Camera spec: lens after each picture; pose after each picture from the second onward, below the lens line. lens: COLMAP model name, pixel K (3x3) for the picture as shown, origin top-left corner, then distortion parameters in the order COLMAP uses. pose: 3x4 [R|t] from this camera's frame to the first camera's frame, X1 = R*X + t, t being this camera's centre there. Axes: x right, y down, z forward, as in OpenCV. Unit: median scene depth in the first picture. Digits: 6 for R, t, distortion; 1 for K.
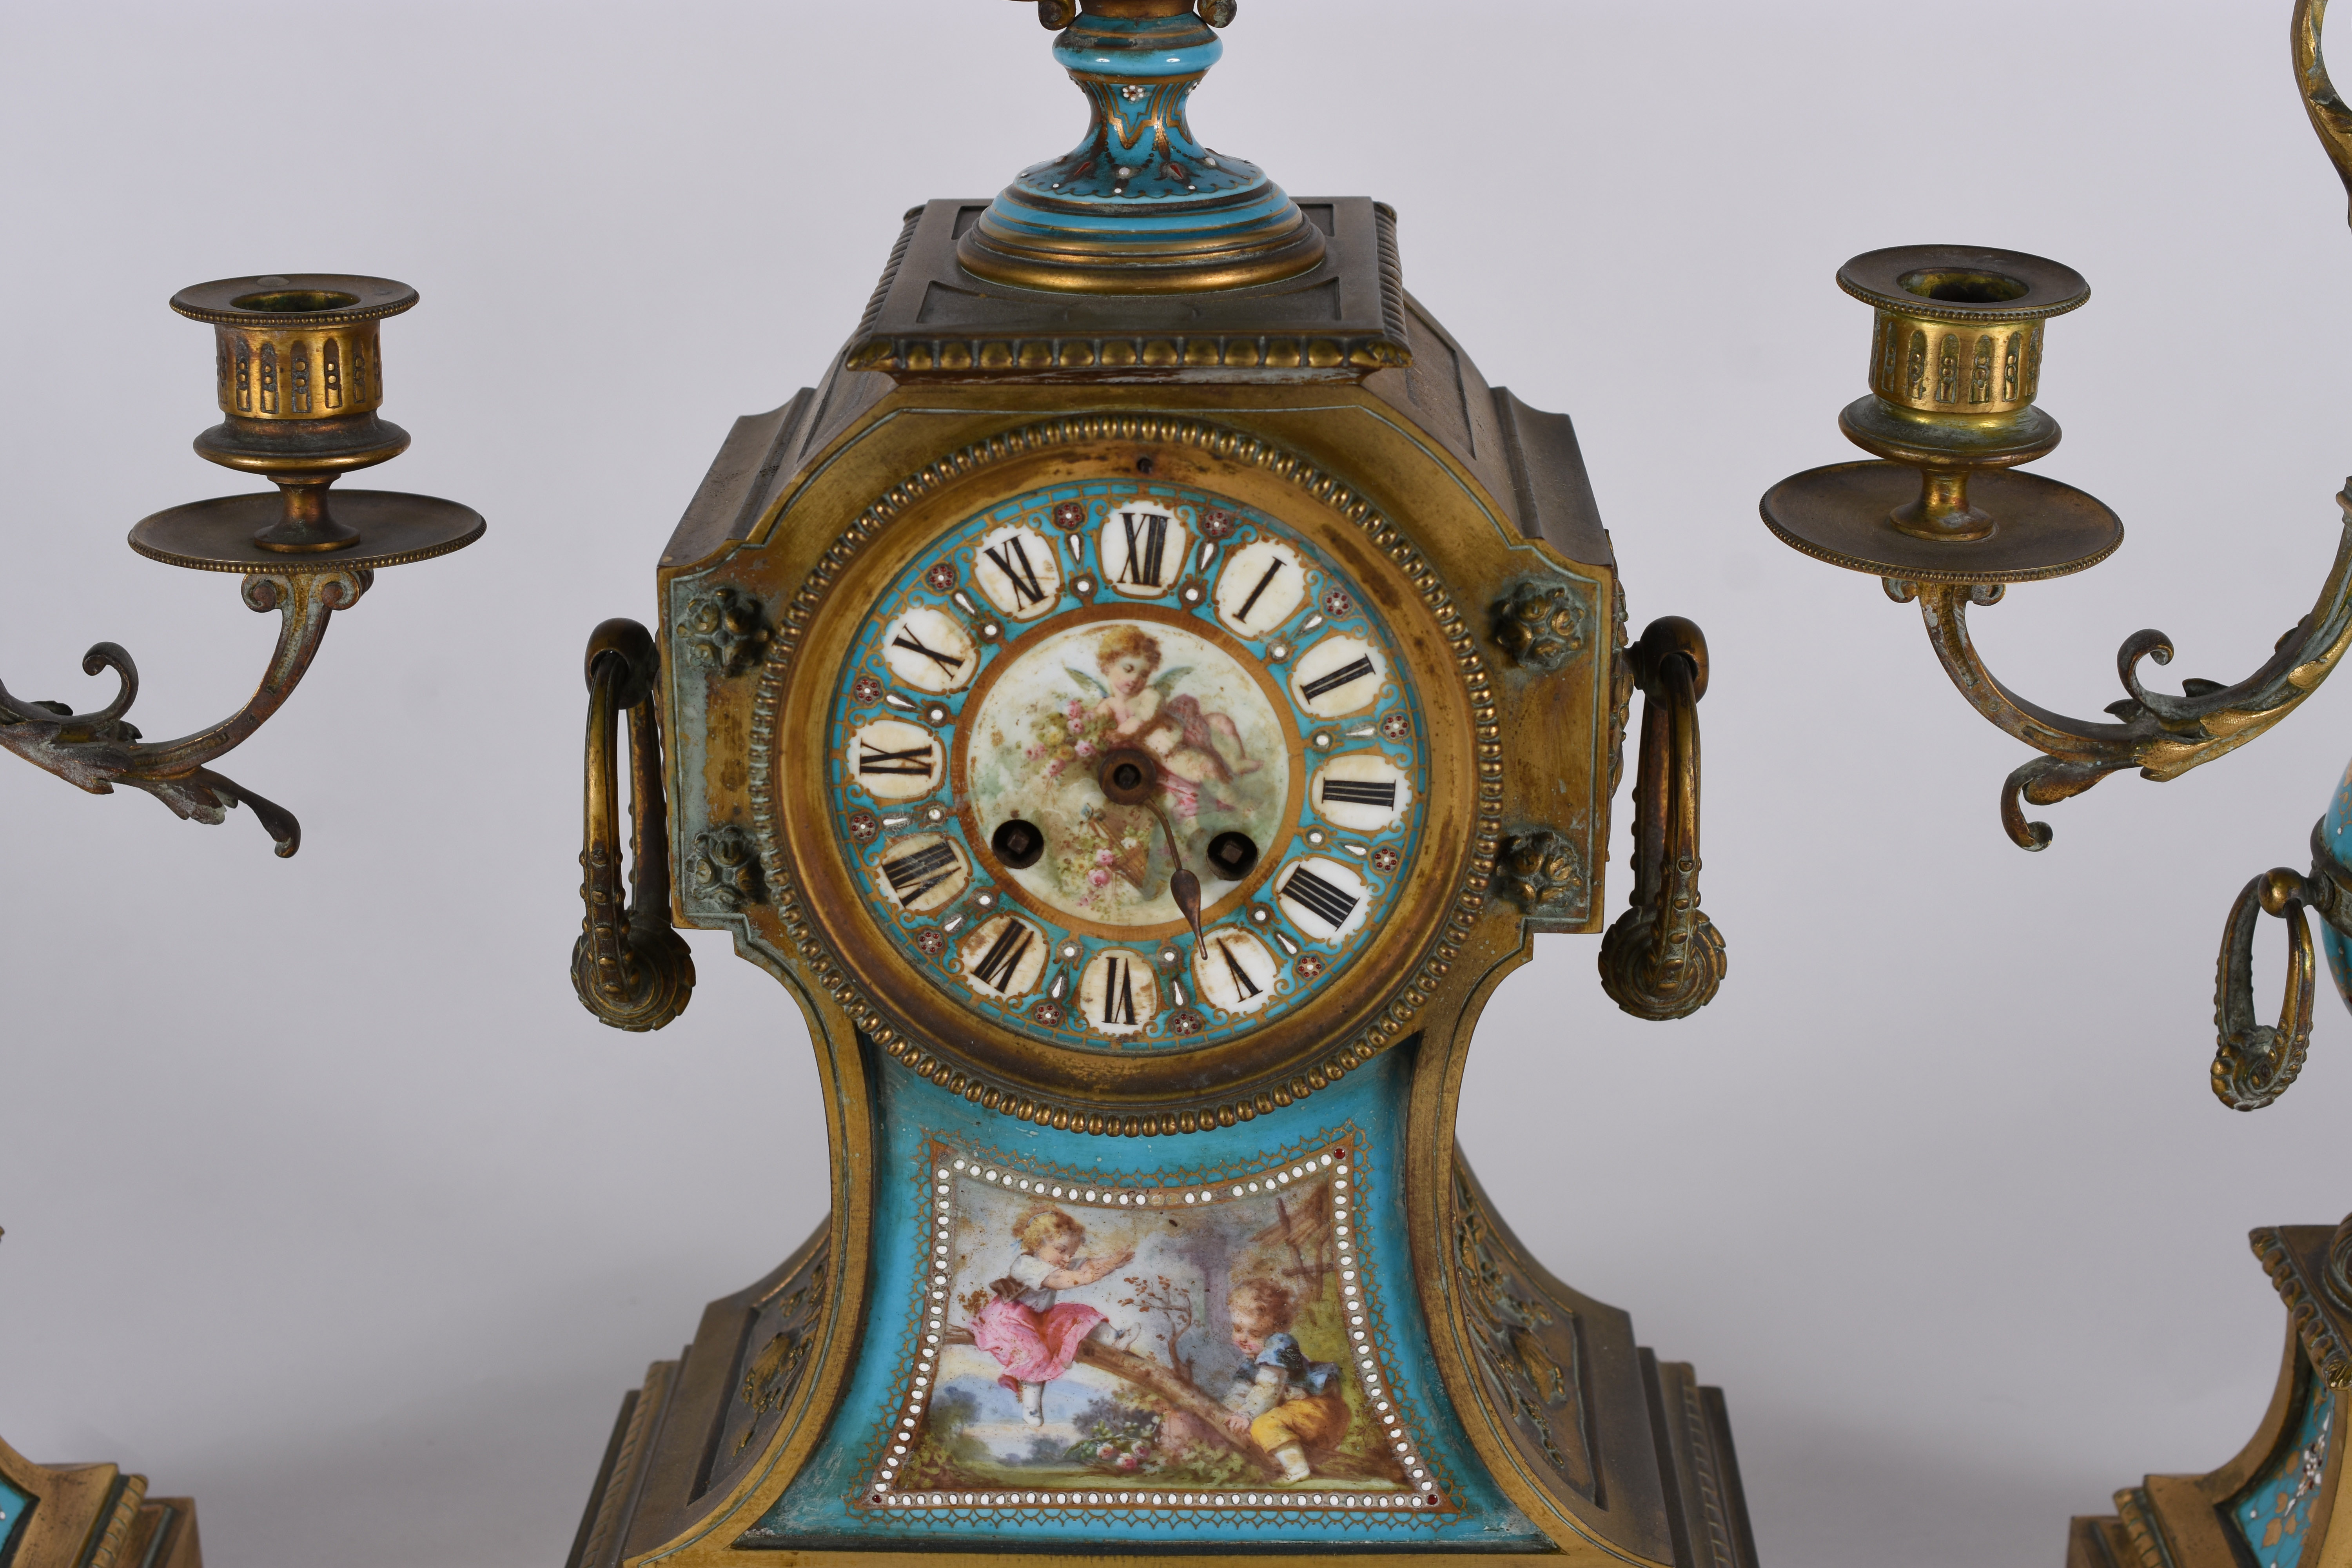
lens RADIAL K [[4143.8, 0, 1178.7], [0, 4143.8, 813.7], [0, 0, 1]] dist [-0.017577, 0.172218]
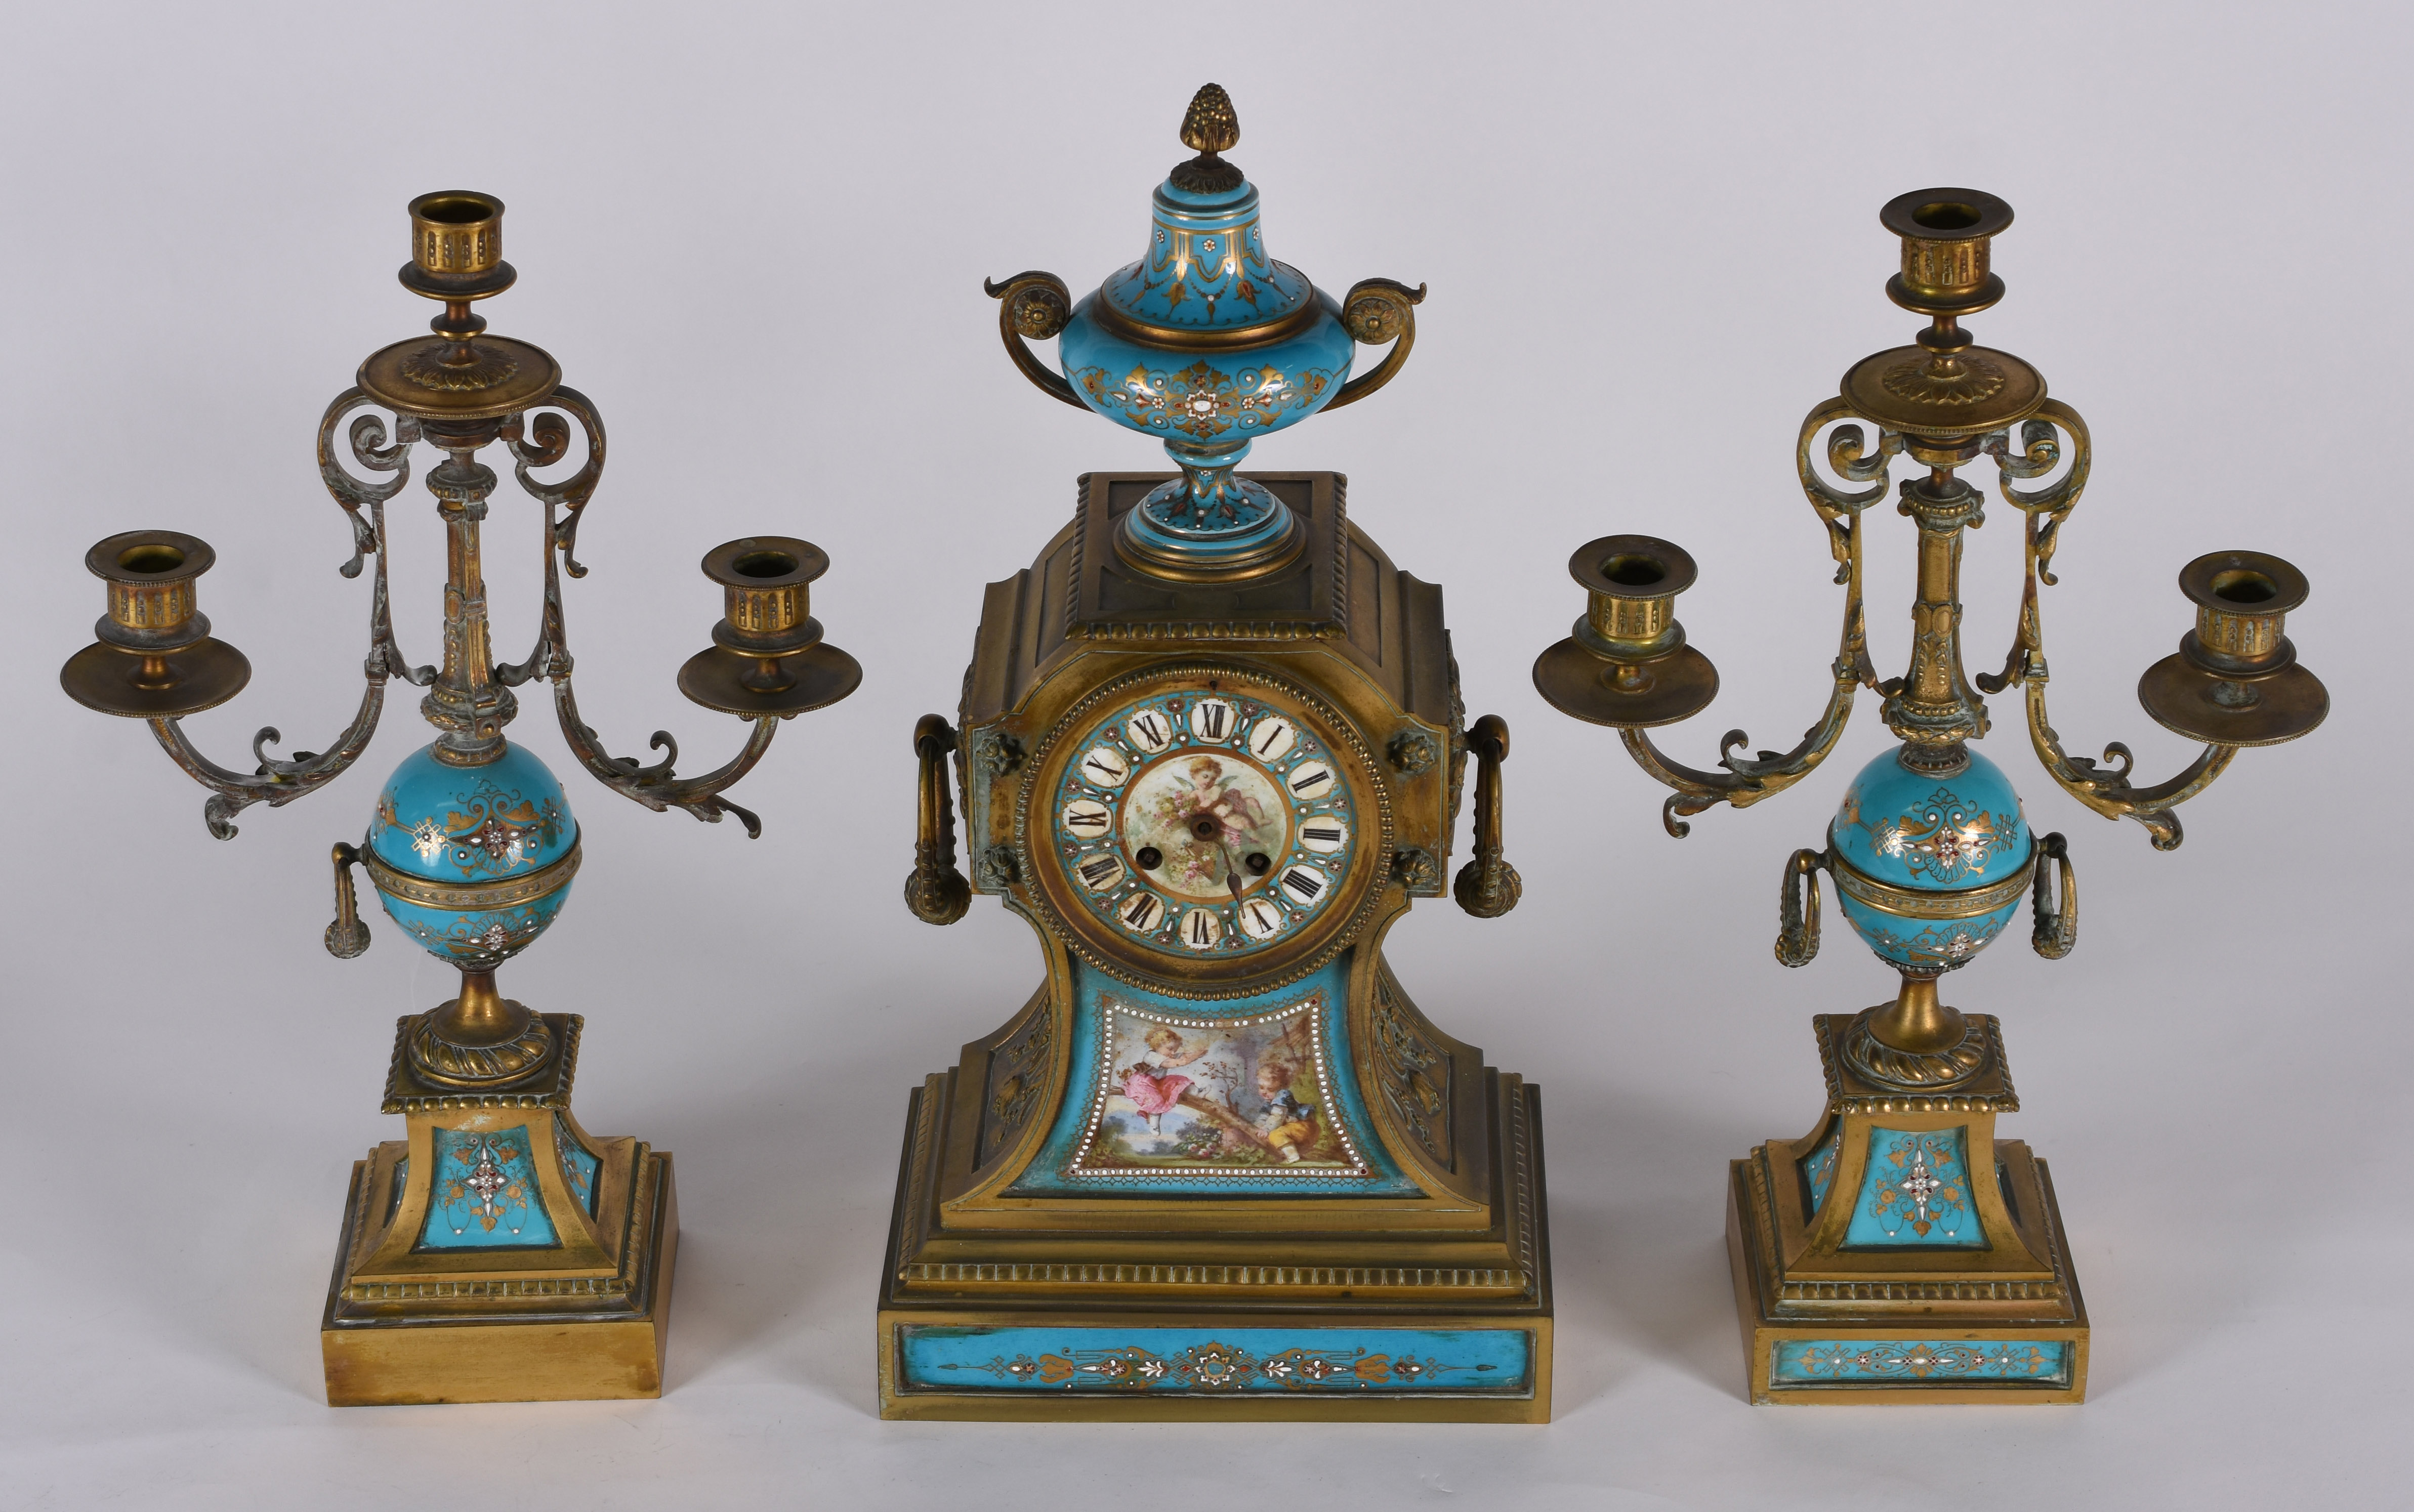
lens RADIAL K [[5066.5, 0, 1207.0], [0, 5066.5, 756.0], [0, 0, 1]] dist [0.032099, -0.179297]
pose [[0.999989, -0.004632, 0.001058, -0.013015], [0.004419, 0.988517, 0.151043, -0.387572], [-0.001746, -0.151037, 0.988527, -1.317607]]
